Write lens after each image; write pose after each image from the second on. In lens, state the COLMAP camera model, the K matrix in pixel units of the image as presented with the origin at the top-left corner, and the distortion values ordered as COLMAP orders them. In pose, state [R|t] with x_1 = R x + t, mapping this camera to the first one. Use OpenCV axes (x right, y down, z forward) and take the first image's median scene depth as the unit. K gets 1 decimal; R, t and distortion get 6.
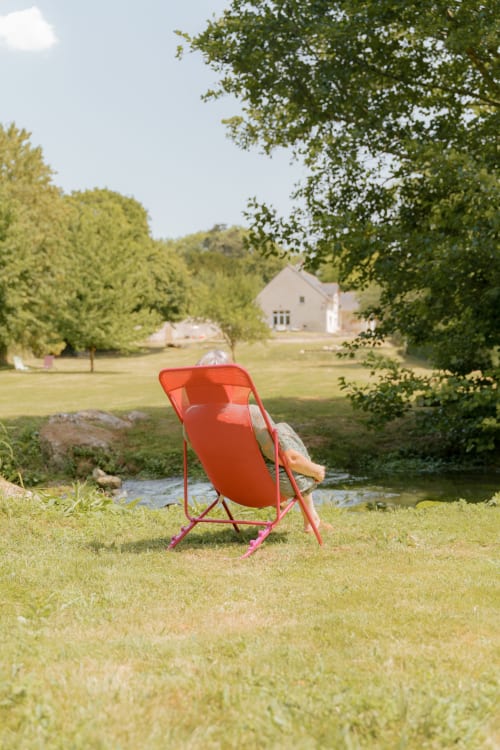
lens RADIAL K [[1420.4, 0, 250.0], [0, 1420.4, 375.0], [0, 0, 1]] dist [0.072443, 0.164507]
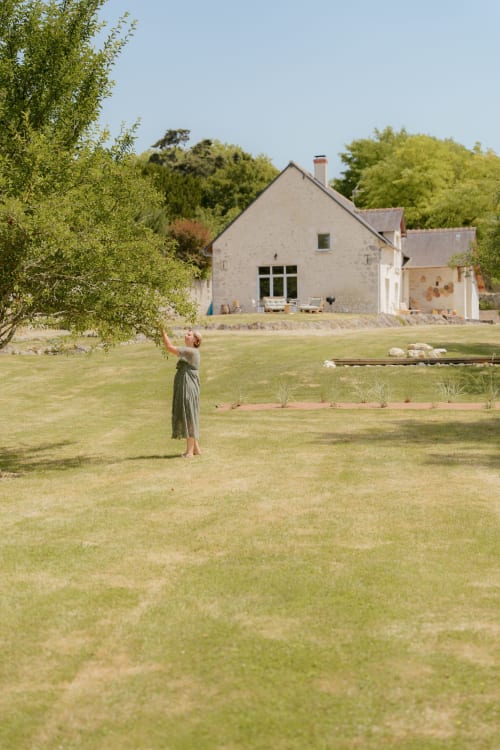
lens RADIAL K [[1420.4, 0, 250.0], [0, 1420.4, 375.0], [0, 0, 1]] dist [0.072443, 0.164507]
pose [[0.999975, 0.002497, -0.006545, 0.017864], [-0.002459, 0.999980, 0.005791, -0.014548], [0.006560, -0.005775, 0.999962, 0.597347]]
